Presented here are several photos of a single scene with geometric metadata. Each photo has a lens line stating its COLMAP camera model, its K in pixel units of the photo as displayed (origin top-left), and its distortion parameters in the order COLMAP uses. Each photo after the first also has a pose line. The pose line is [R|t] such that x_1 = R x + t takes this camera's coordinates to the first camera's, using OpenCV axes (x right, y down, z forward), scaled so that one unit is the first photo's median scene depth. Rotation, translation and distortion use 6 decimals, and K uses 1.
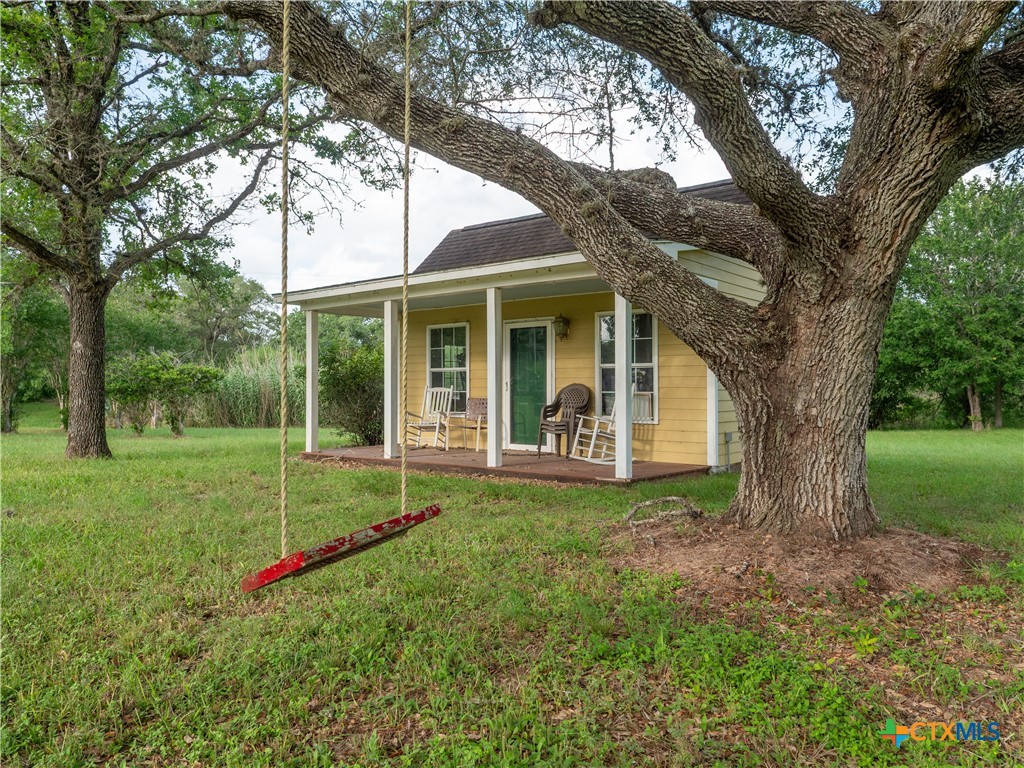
lens RADIAL K [[735.5, 0, 509.0], [0, 735.5, 387.6], [0, 0, 1]] dist [-0.020103, 0.003083]
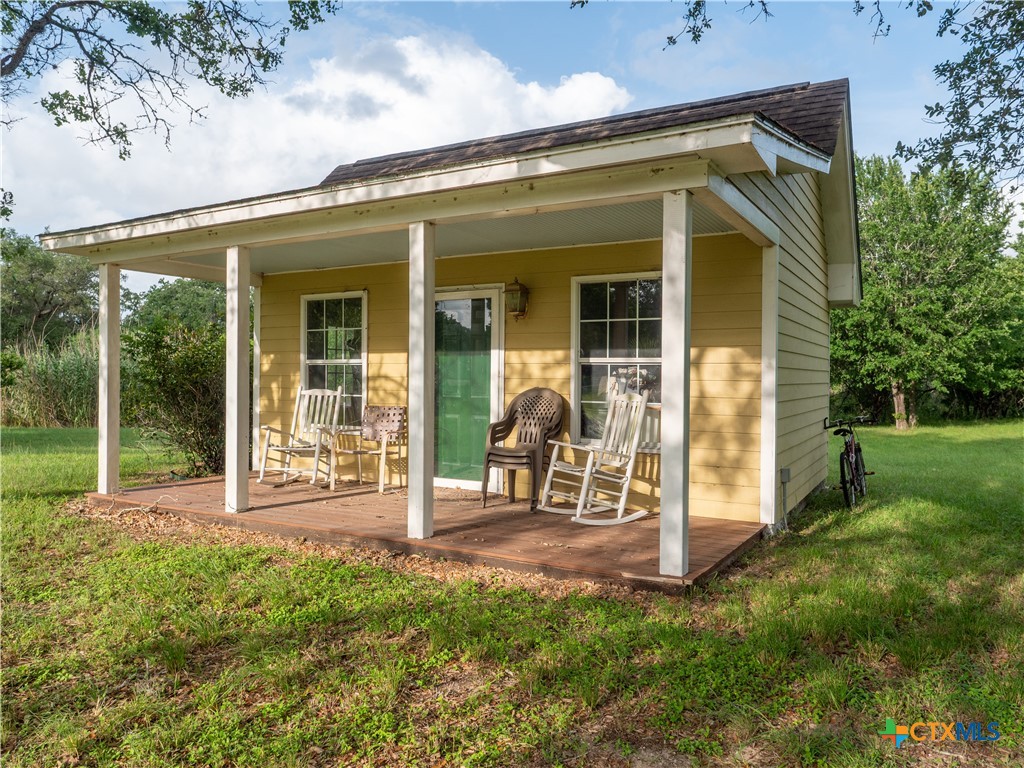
lens RADIAL K [[735.5, 0, 519.0], [0, 735.5, 377.8], [0, 0, 1]] dist [-0.020103, 0.003083]
pose [[0.984418, 0.008157, 0.175653, -0.033725], [-0.008959, 0.999953, 0.003775, -0.014045], [-0.175614, -0.005290, 0.984445, 0.308468]]
